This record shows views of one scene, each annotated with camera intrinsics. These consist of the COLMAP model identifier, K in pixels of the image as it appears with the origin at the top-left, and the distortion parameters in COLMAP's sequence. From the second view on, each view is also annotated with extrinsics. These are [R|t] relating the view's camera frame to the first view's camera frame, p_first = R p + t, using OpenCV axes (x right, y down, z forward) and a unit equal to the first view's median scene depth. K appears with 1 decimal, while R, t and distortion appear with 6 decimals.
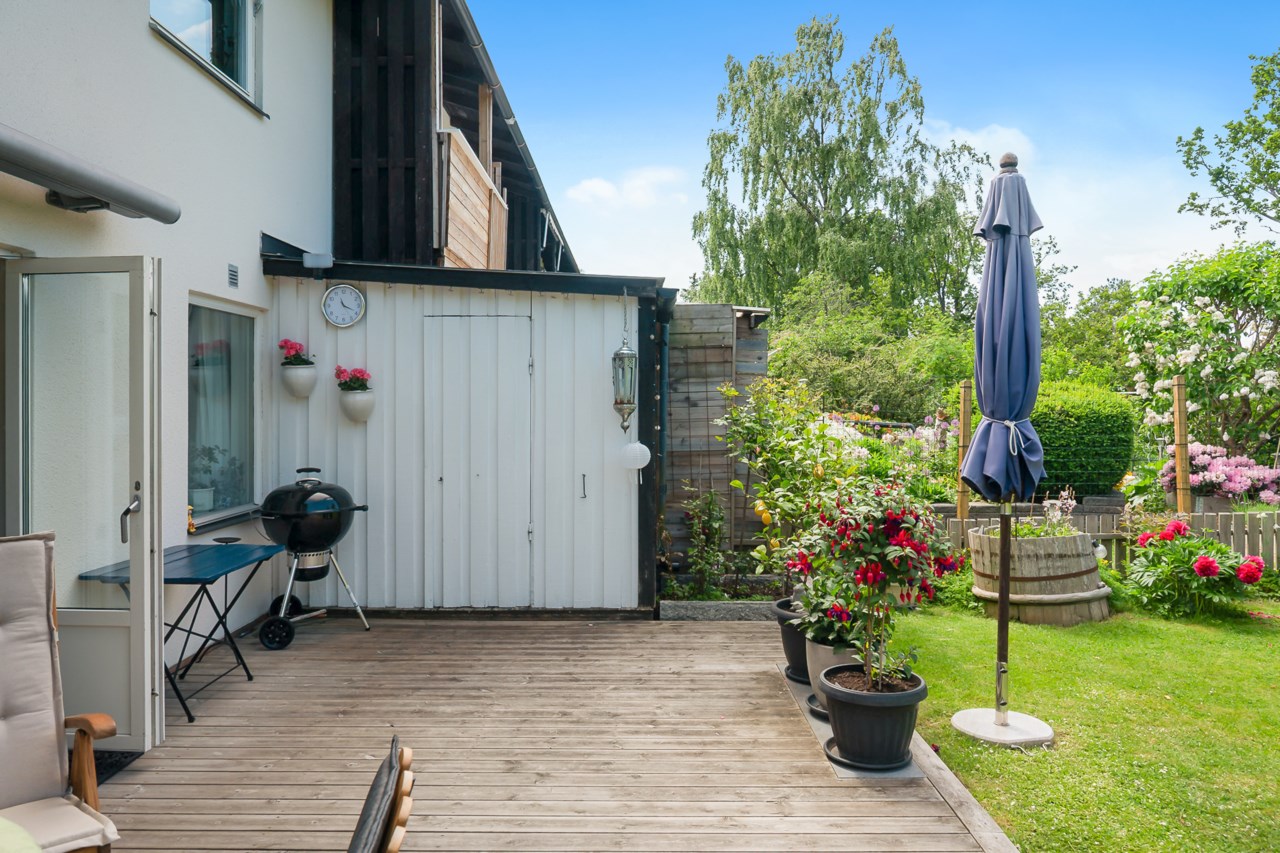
lens RADIAL K [[884.7, 0, 615.6], [0, 884.7, 397.3], [0, 0, 1]] dist [0.025726, -0.000512]
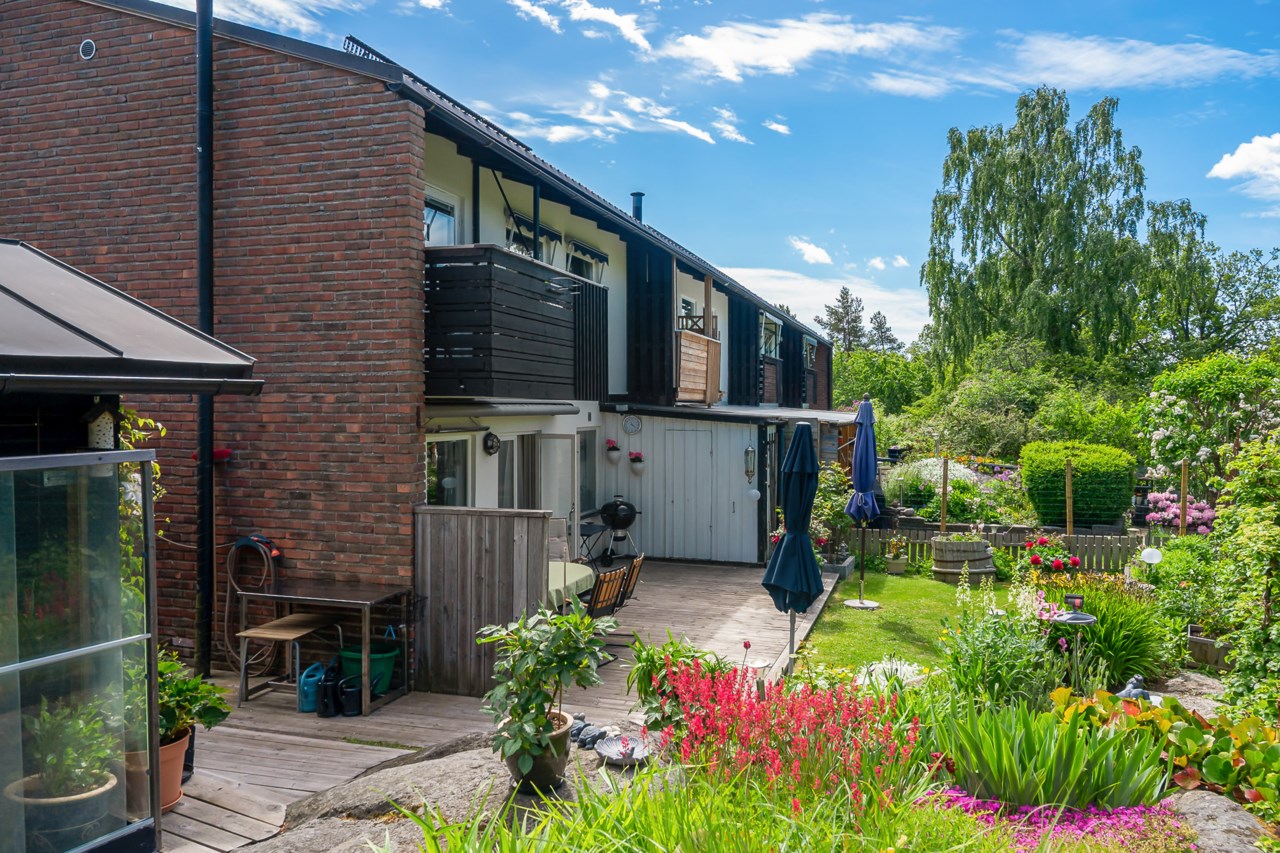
lens RADIAL K [[884.7, 0, 615.6], [0, 884.7, 397.3], [0, 0, 1]] dist [0.025726, -0.000512]
pose [[0.951775, 0.004982, -0.306756, 0.364176], [-0.005247, 0.999986, -0.000039, -0.176337], [0.306752, 0.001647, 0.951788, -1.225555]]
